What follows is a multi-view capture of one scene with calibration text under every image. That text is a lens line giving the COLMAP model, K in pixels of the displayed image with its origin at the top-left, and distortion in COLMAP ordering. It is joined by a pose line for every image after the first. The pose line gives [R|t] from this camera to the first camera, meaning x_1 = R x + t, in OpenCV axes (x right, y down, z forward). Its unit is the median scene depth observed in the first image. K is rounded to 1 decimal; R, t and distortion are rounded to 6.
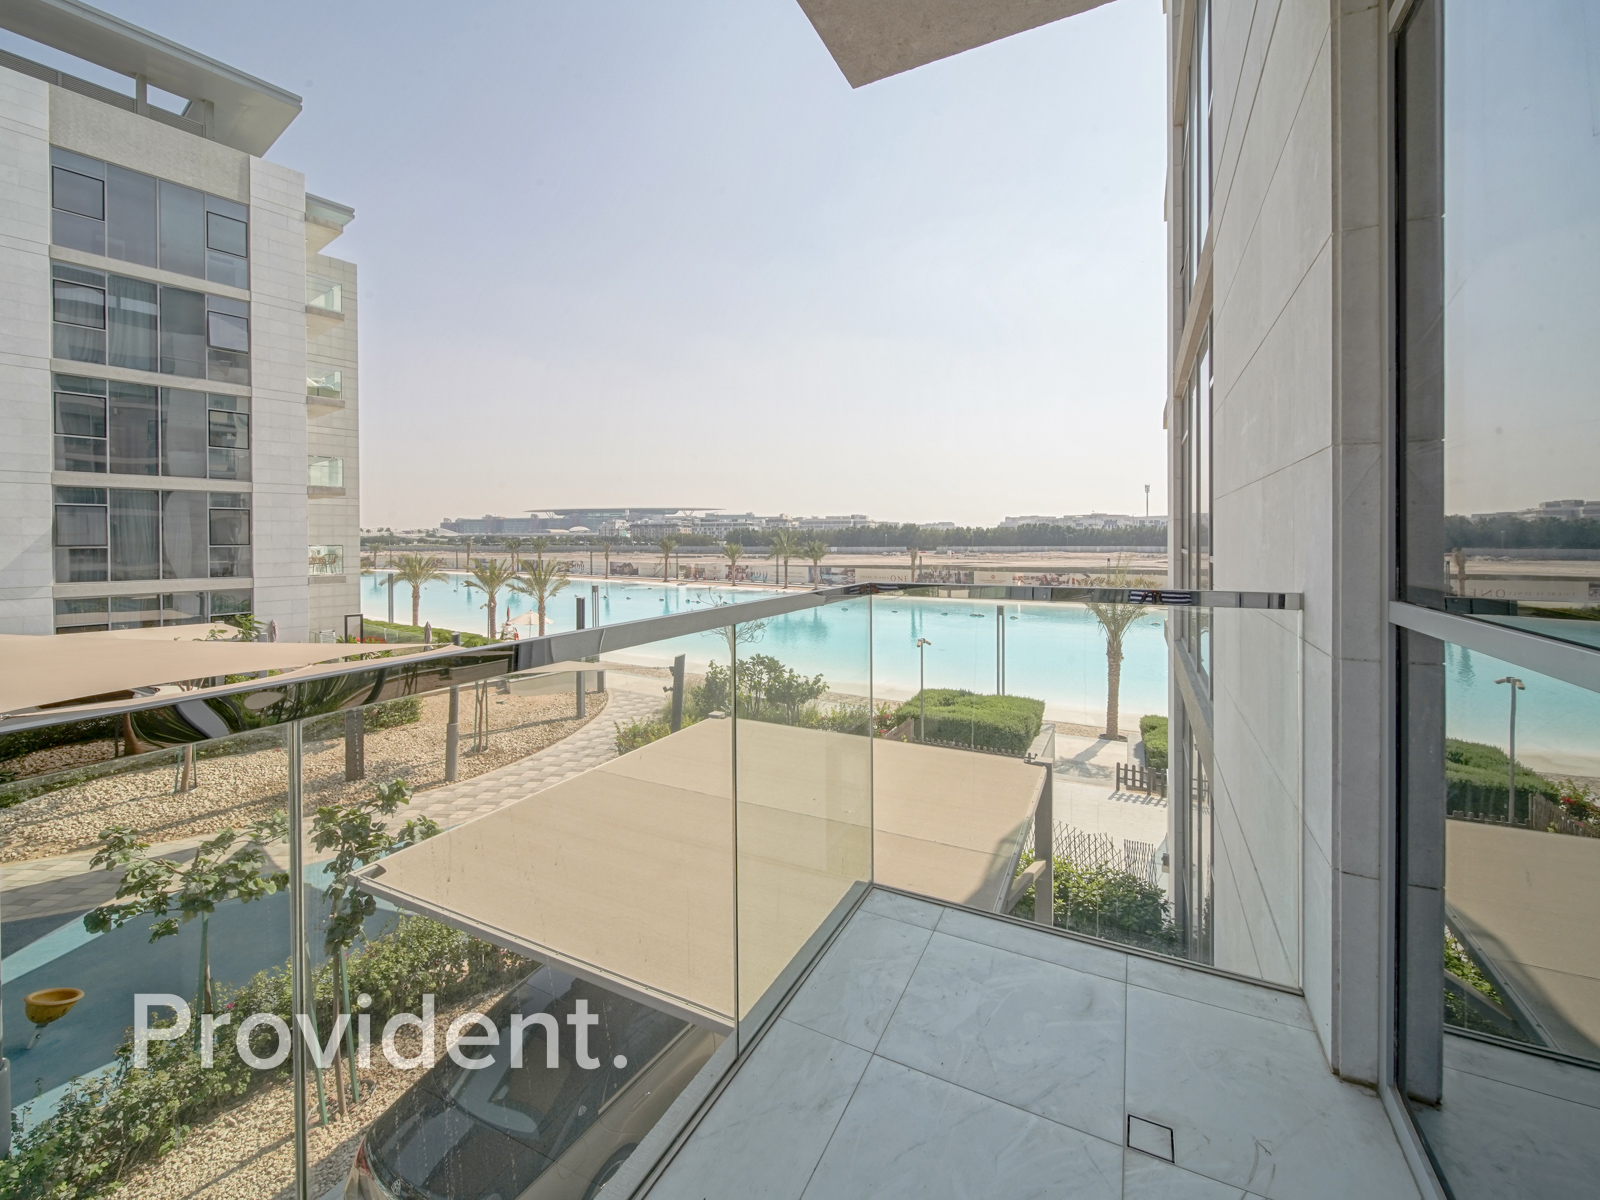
lens RADIAL K [[655.4, 0, 805.2], [0, 655.4, 533.6], [0, 0, 1]] dist [0.002846, -0.001932]
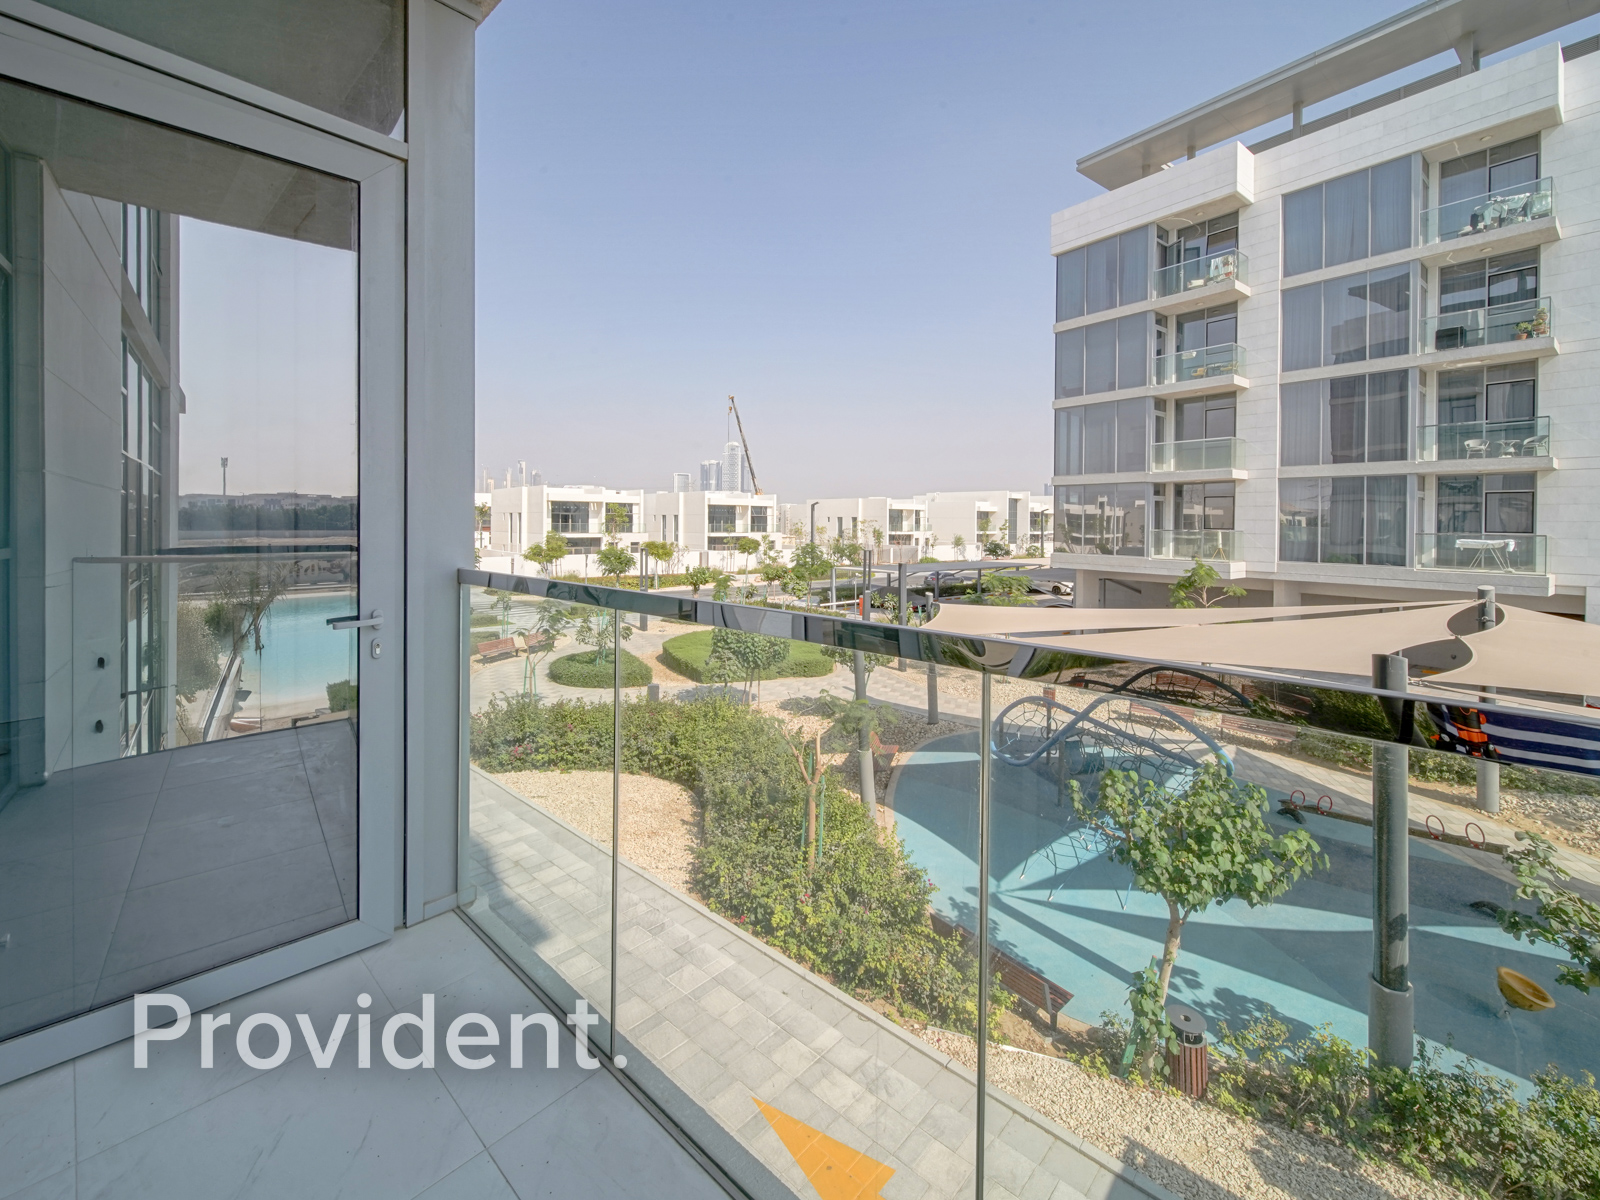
lens RADIAL K [[655.4, 0, 801.9], [0, 655.4, 525.6], [0, 0, 1]] dist [0.002846, -0.001932]
pose [[-0.272146, 0.008222, -0.962221, 0.029506], [-0.000917, 0.999961, 0.008804, 0.000172], [0.962256, 0.003278, -0.272128, 0.061330]]
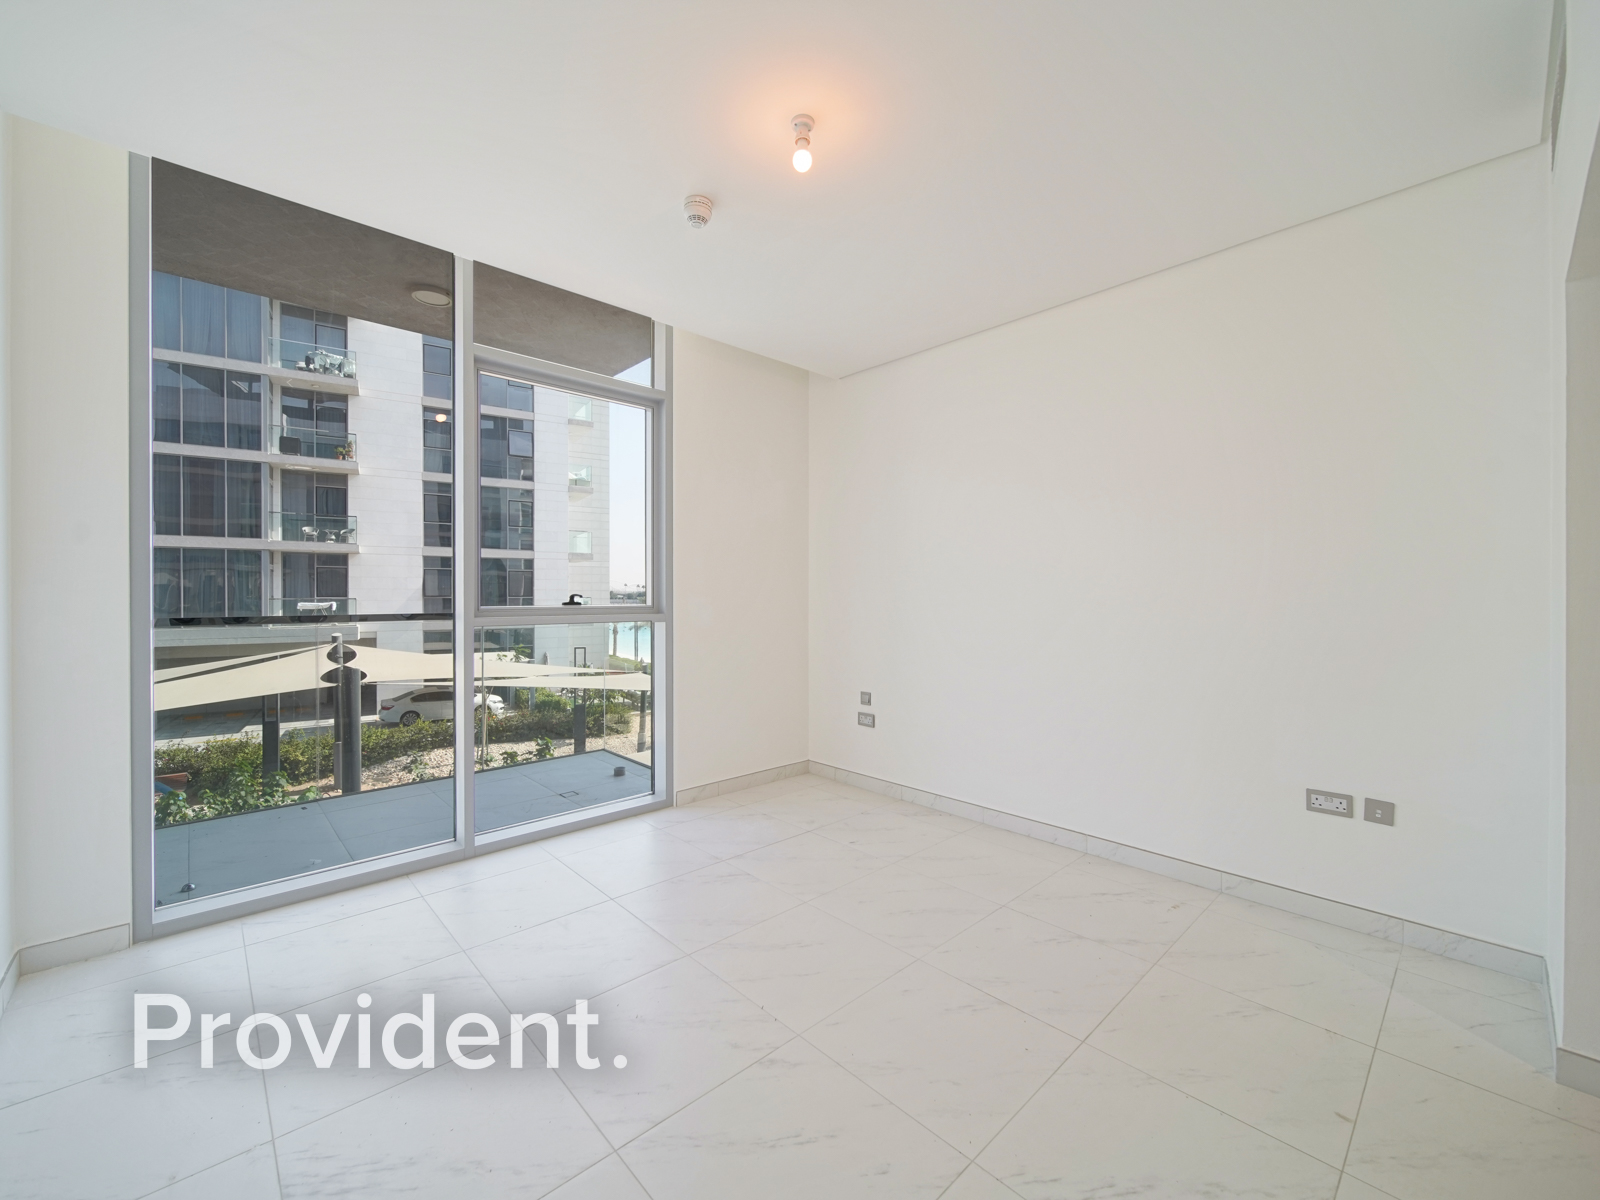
lens RADIAL K [[639.3, 0, 805.7], [0, 639.3, 594.7], [0, 0, 1]] dist [-0.003589, -0.000462]
pose [[0.942987, 0.003454, -0.332813, 0.136153], [-0.000648, 0.999963, 0.008540, 0.001628], [0.332830, -0.007838, 0.942954, -0.076037]]
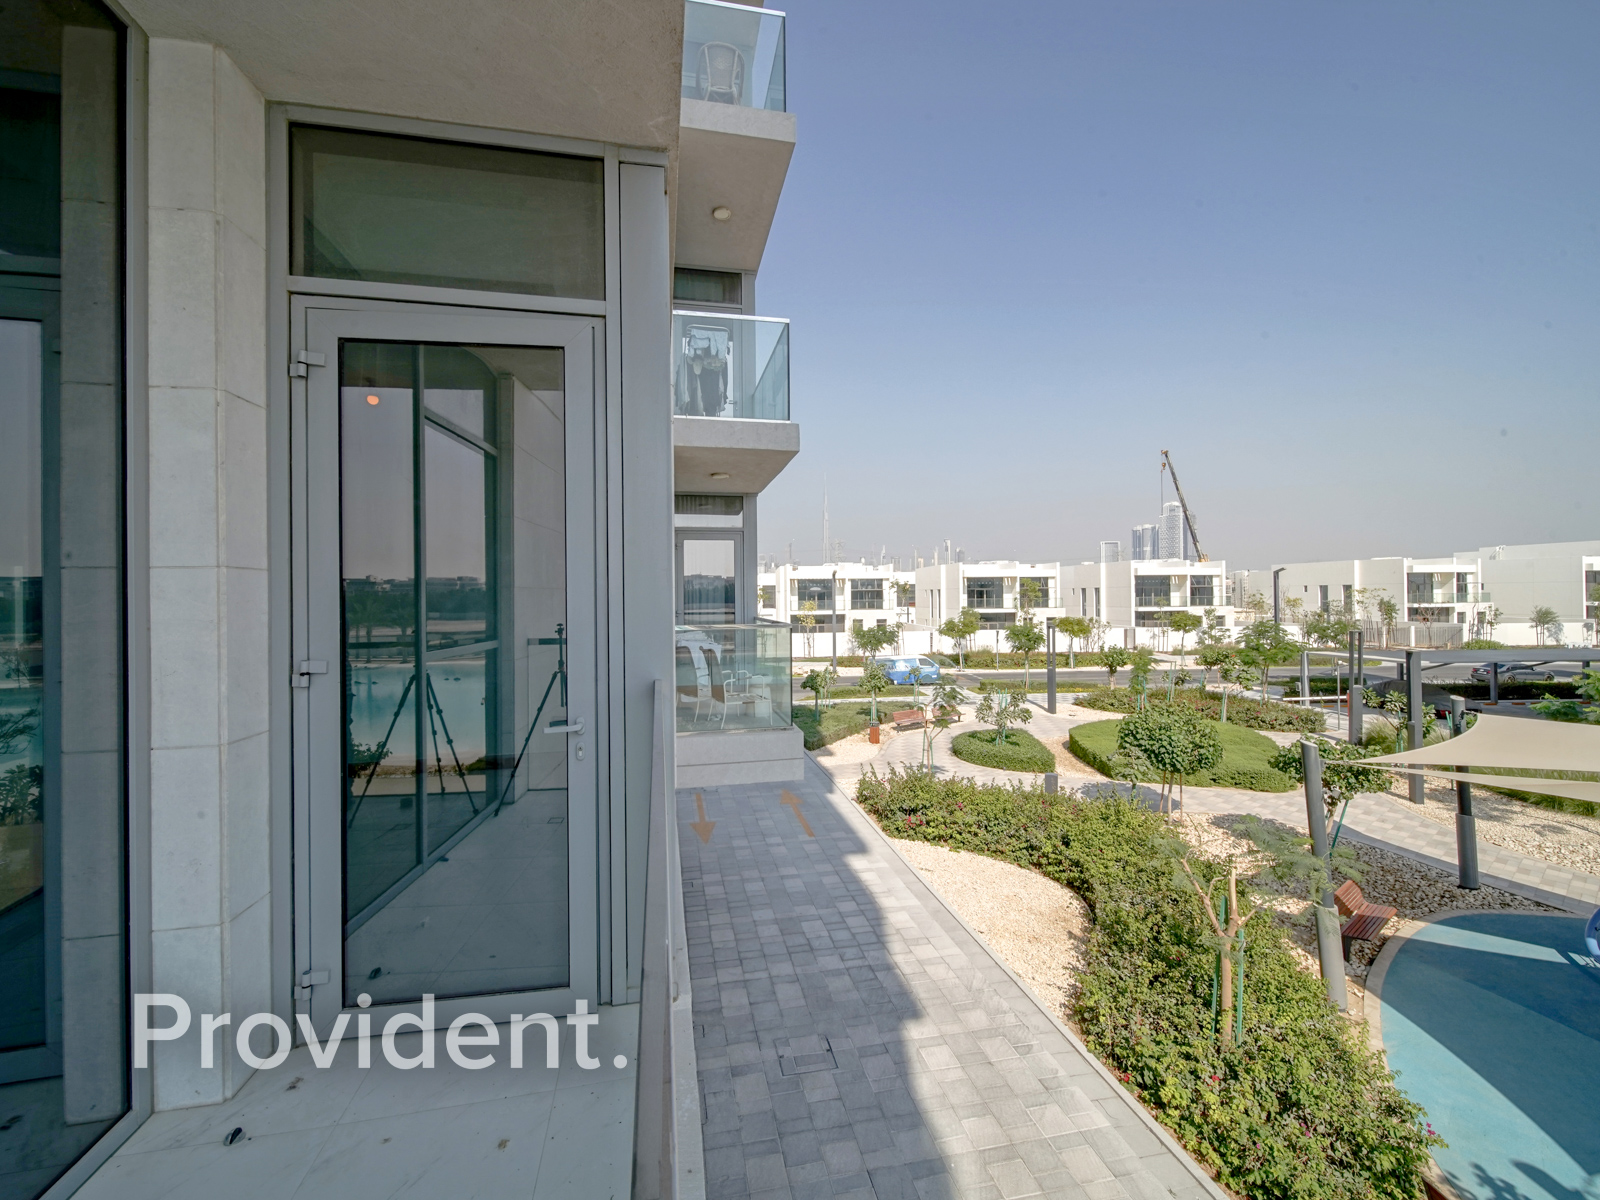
lens RADIAL K [[655.4, 0, 798.7], [0, 655.4, 597.2], [0, 0, 1]] dist [0.002846, -0.001932]
pose [[-0.777948, 0.012514, -0.628204, 0.001207], [0.017647, 0.999842, -0.001936, -0.005037], [0.628081, -0.012592, -0.778046, 0.077260]]
